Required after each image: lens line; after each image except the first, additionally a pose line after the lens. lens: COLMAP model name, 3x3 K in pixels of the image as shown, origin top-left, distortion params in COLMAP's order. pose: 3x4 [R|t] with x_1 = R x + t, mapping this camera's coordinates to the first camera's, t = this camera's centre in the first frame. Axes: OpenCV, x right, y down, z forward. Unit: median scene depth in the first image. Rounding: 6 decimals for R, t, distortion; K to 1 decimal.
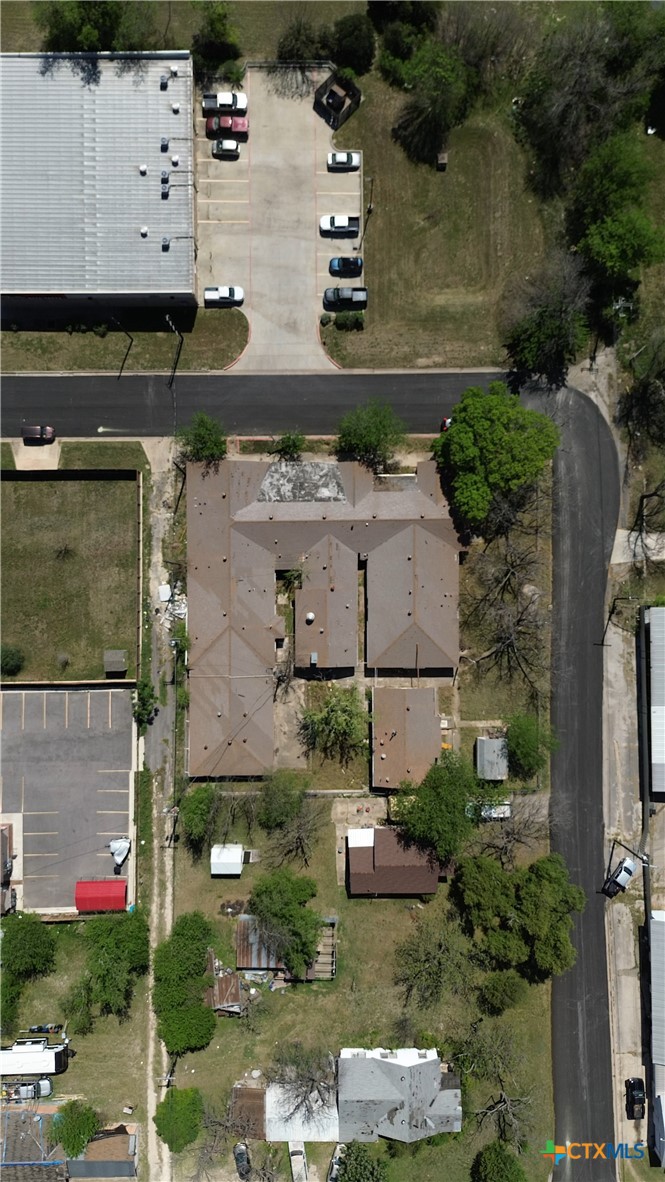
lens RADIAL K [[872.1, 0, 332.5], [0, 872.1, 591.0], [0, 0, 1]] dist [0.033661, -0.041606]
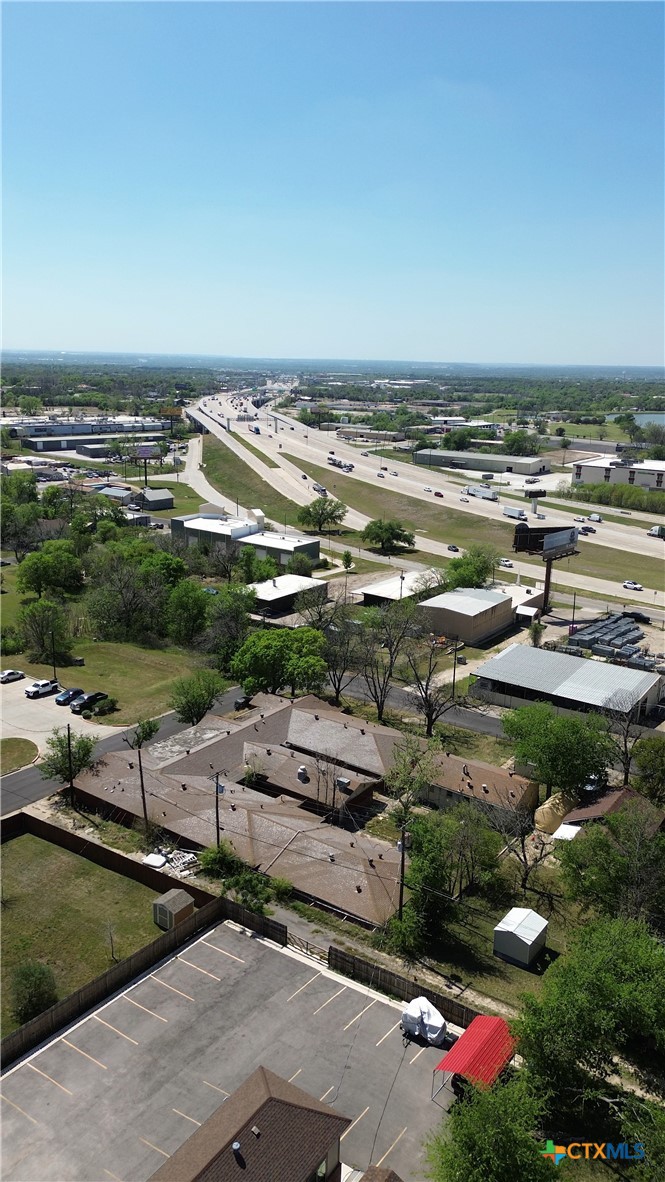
lens RADIAL K [[872.1, 0, 332.5], [0, 872.1, 591.0], [0, 0, 1]] dist [0.033661, -0.041606]
pose [[0.583536, -0.170354, 0.794018, -0.659719], [0.810842, 0.176353, -0.558064, 0.502218], [-0.044960, 0.969474, 0.241038, 0.596815]]
